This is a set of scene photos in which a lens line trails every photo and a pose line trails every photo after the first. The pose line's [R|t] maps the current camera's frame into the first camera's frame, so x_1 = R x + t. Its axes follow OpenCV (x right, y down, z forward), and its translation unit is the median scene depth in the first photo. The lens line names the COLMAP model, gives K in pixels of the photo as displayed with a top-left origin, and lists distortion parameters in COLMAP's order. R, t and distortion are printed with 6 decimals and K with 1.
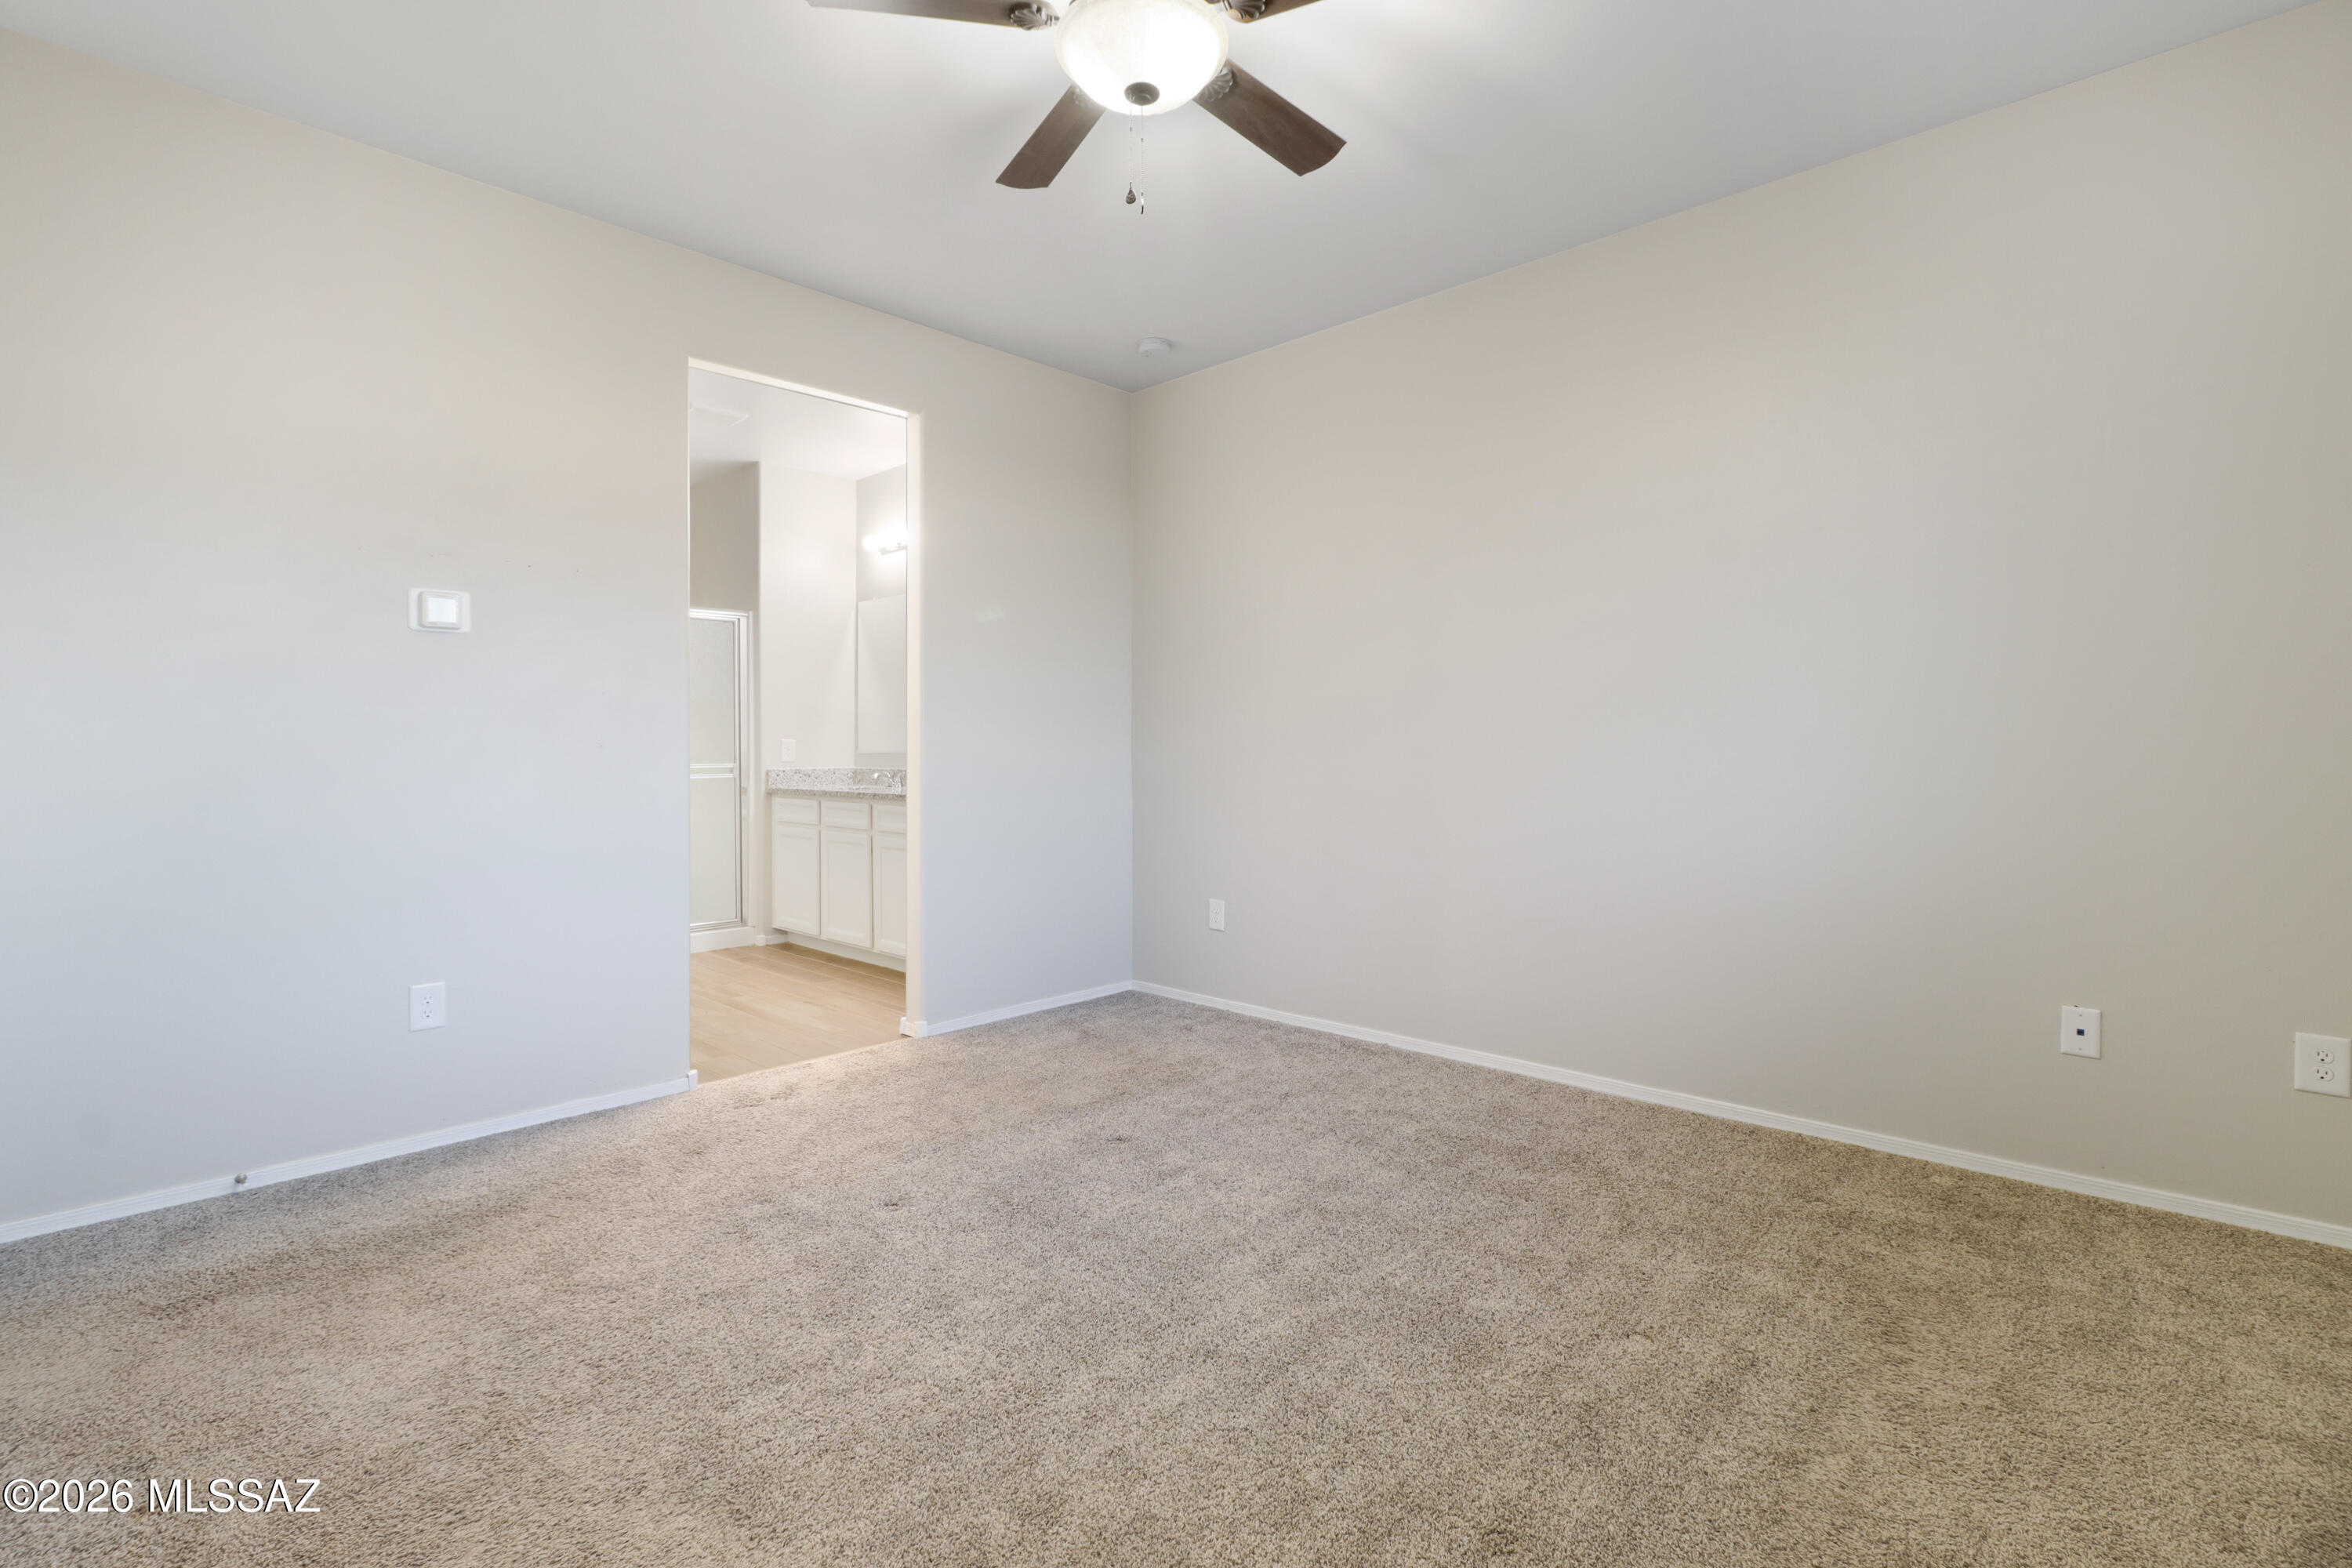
lens RADIAL K [[1096.2, 0, 1171.0], [0, 1096.2, 750.9], [0, 0, 1]] dist [0.000927, 0.000442]
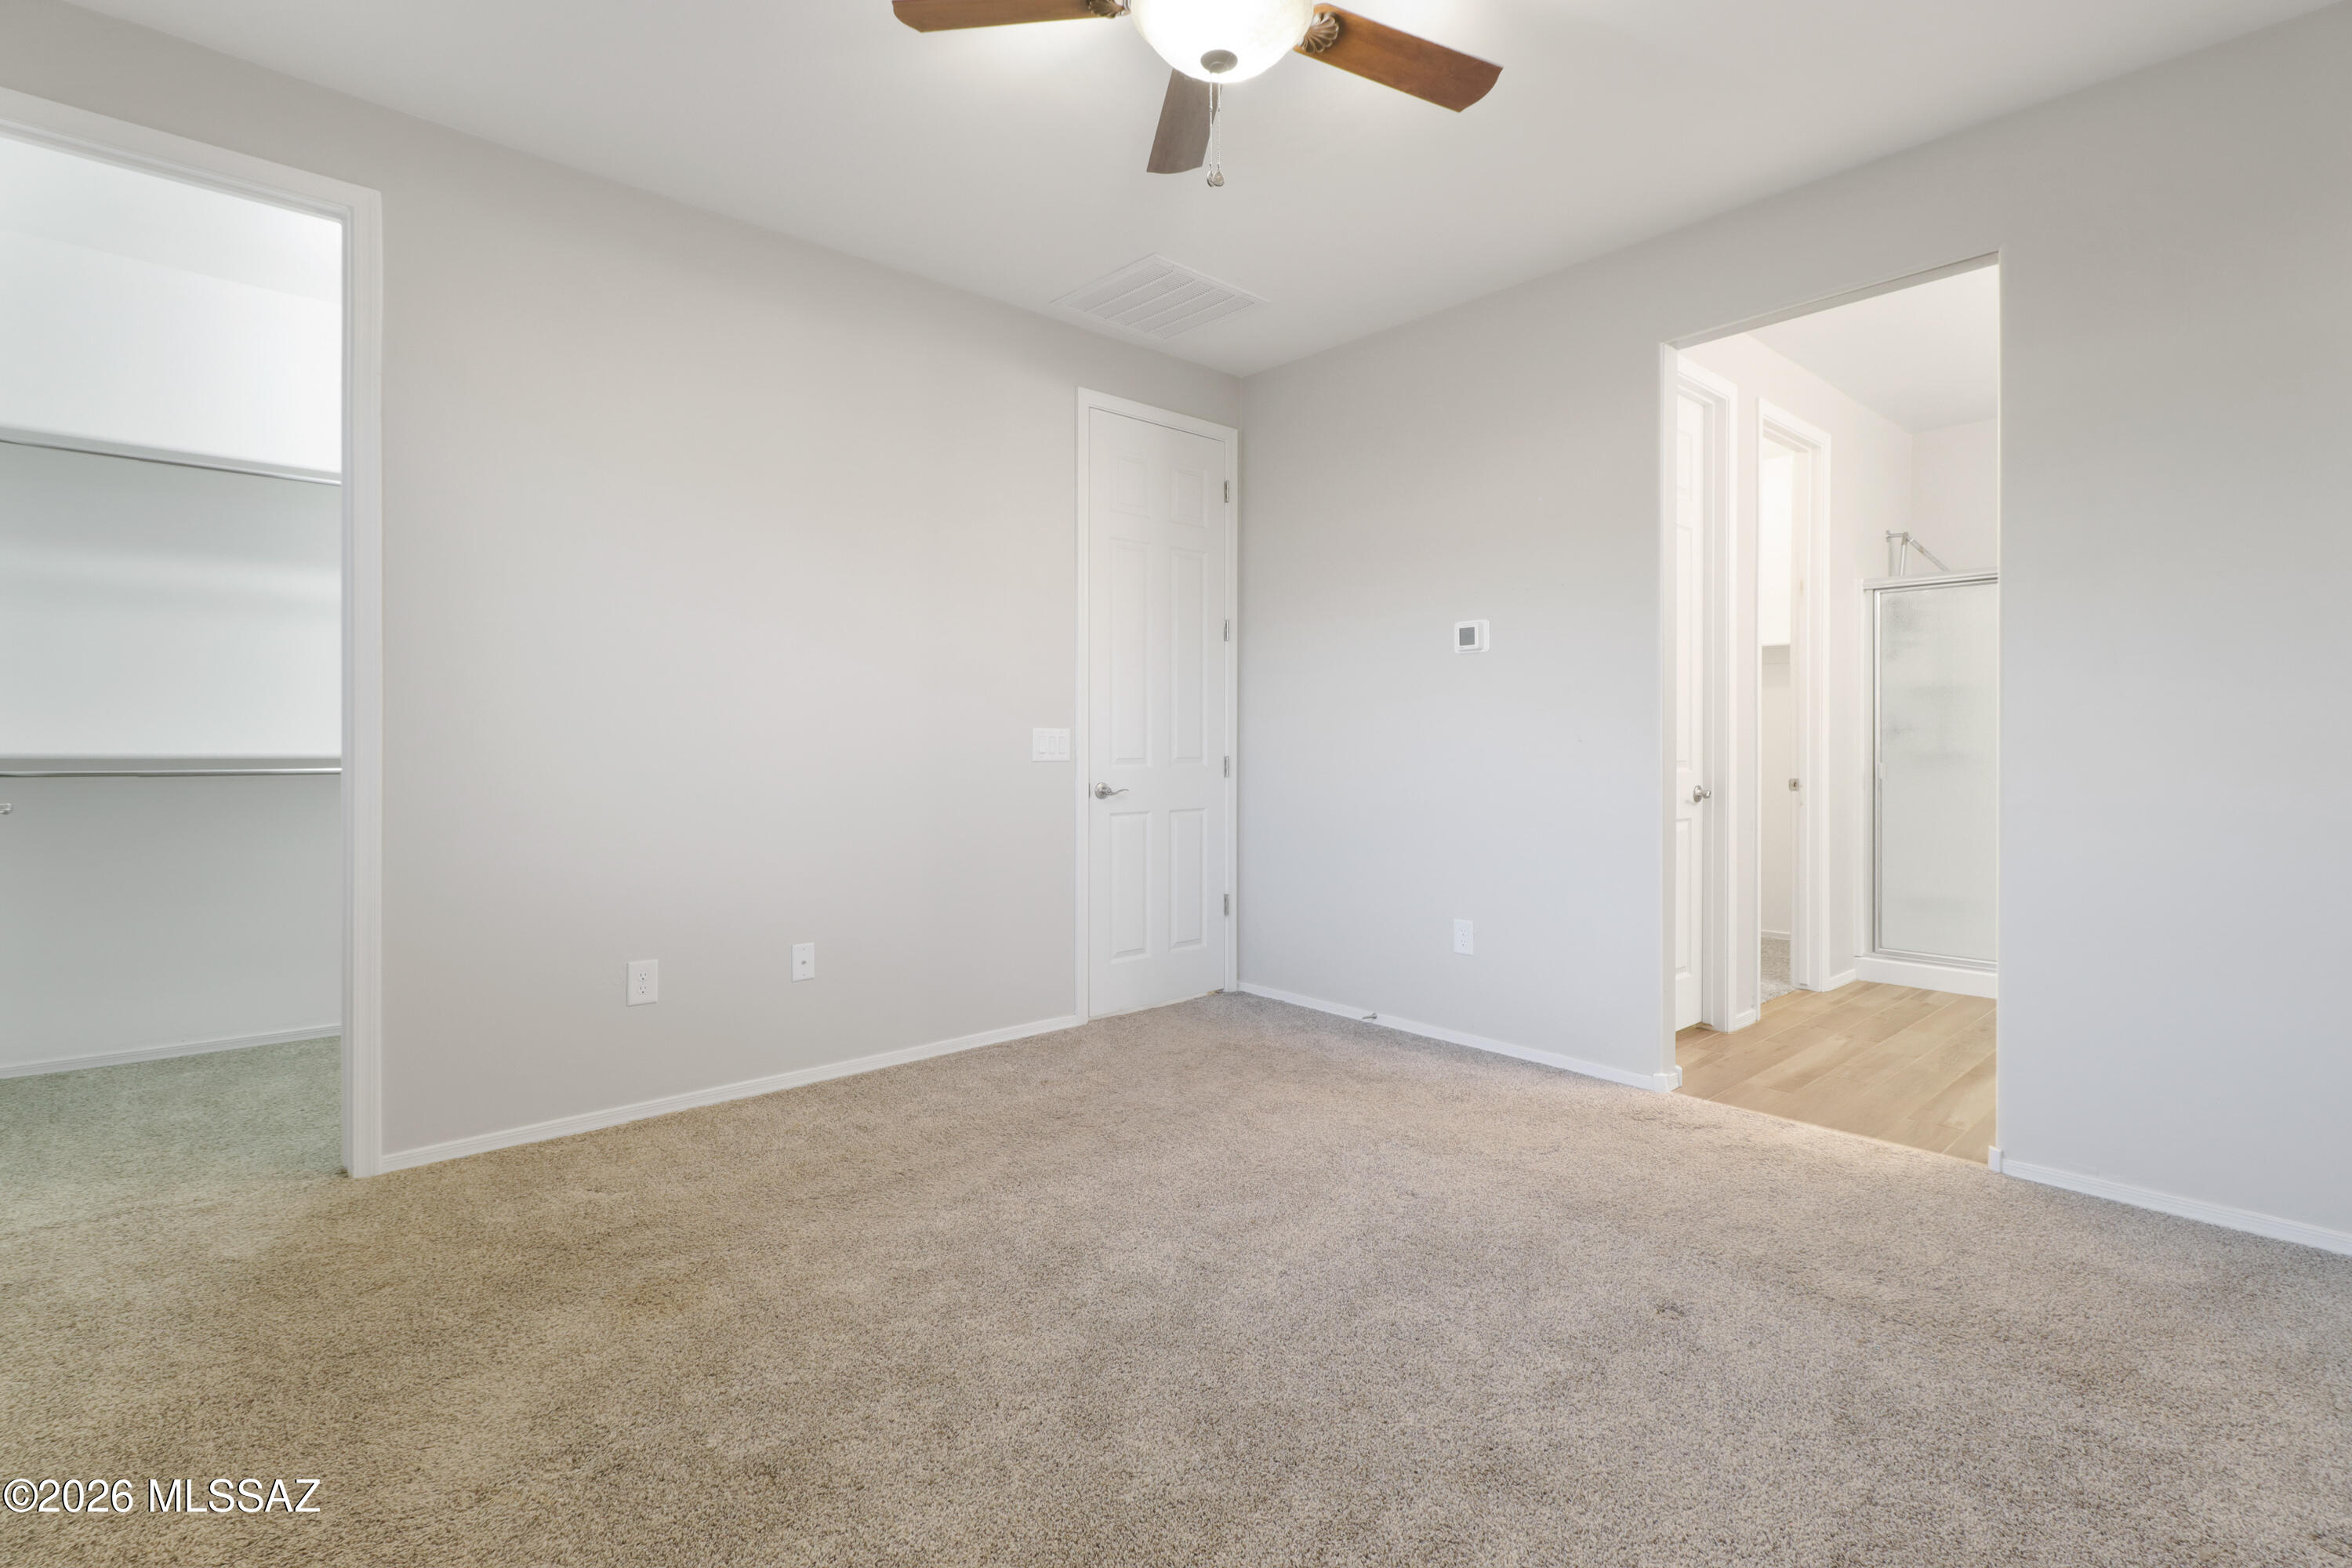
lens RADIAL K [[1096.2, 0, 1171.0], [0, 1096.2, 750.9], [0, 0, 1]] dist [0.000927, 0.000442]
pose [[-0.085027, 0.006522, -0.996357, 0.648015], [-0.002098, 0.999975, 0.006724, -0.003127], [0.996376, 0.002662, -0.085011, 0.725071]]
